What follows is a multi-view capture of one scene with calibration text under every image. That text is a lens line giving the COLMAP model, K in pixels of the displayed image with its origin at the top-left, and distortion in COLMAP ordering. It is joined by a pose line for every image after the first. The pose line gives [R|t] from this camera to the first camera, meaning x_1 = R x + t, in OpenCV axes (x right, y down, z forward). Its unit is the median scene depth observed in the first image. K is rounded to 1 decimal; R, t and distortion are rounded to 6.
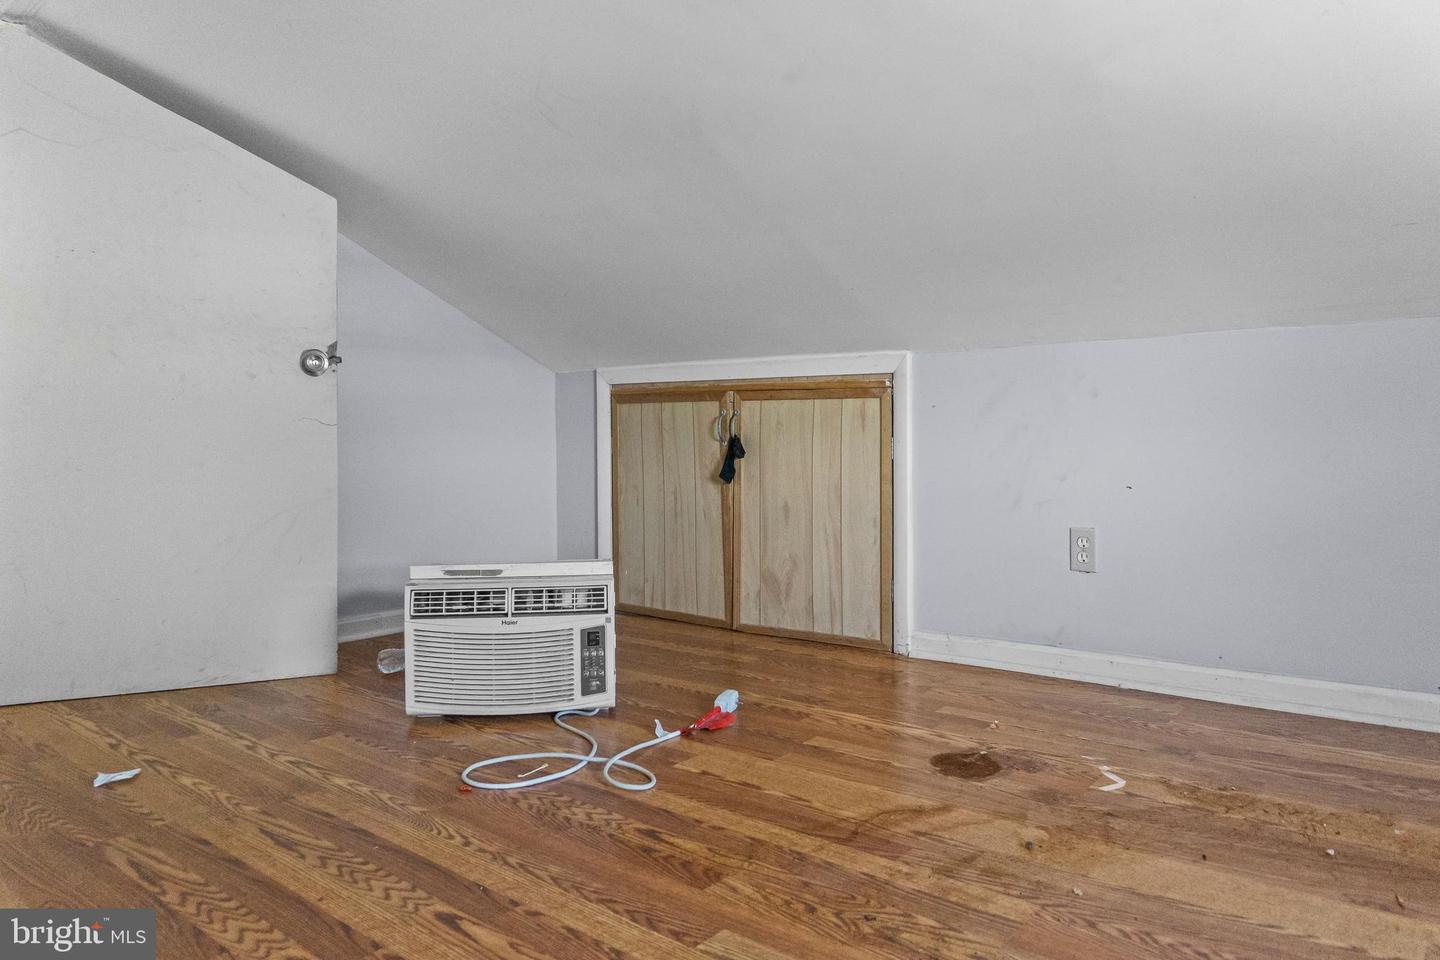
lens RADIAL K [[988.9, 0, 722.4], [0, 988.9, 479.4], [0, 0, 1]] dist [-0.019640, -0.004695]
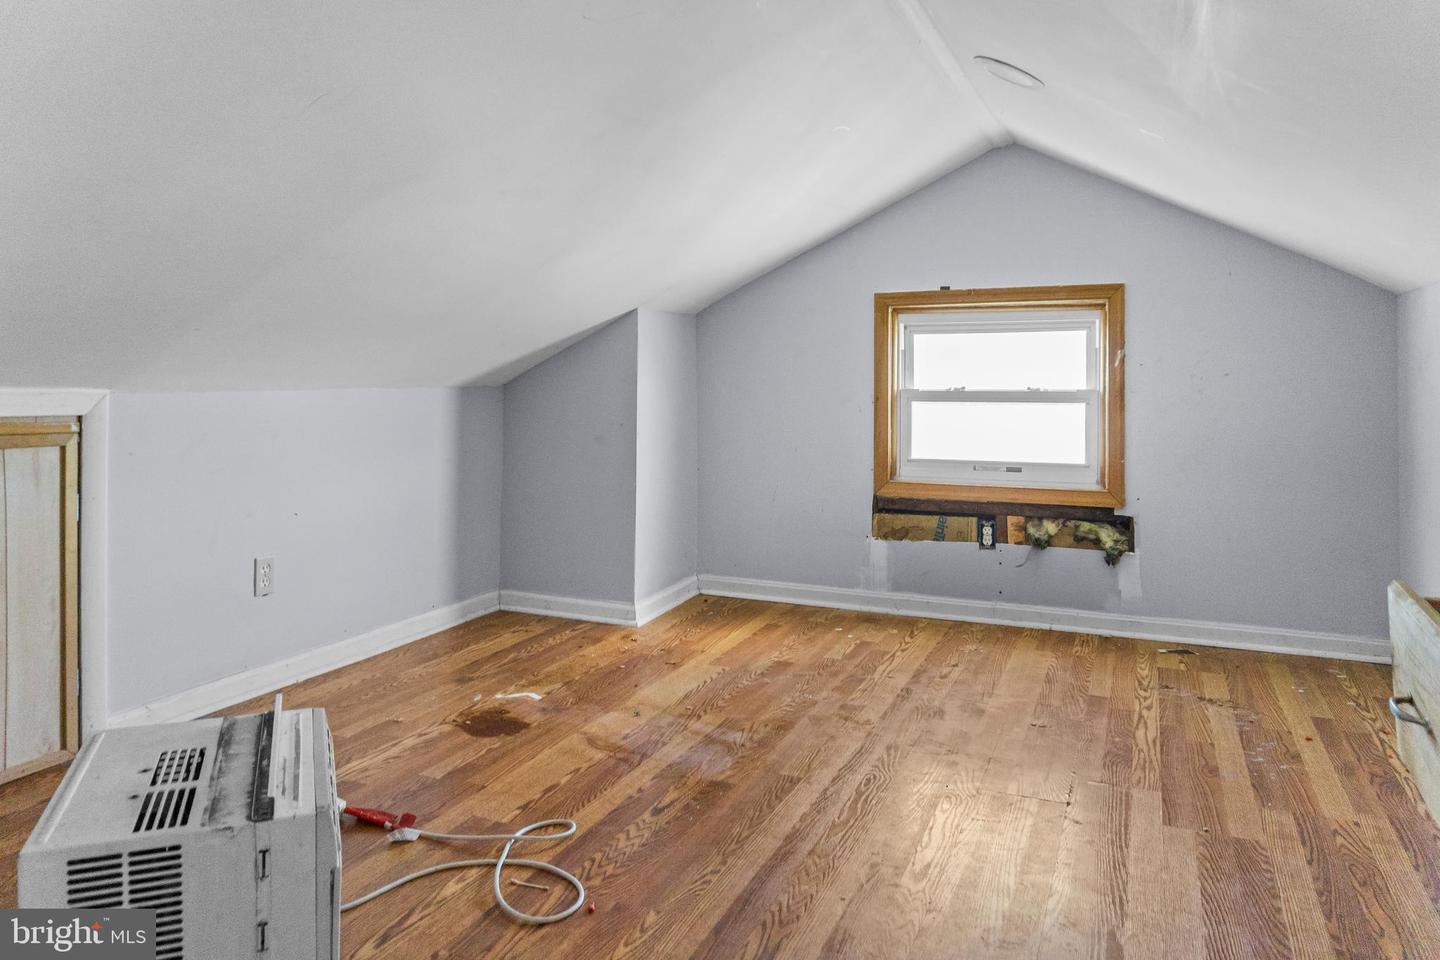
lens RADIAL K [[988.9, 0, 722.5], [0, 988.9, 479.5], [0, 0, 1]] dist [-0.019640, -0.004695]
pose [[-0.296573, -0.085053, 0.951215, -1.080255], [0.032507, 0.994550, 0.099063, -0.169393], [-0.954457, 0.060301, -0.292192, 1.054705]]
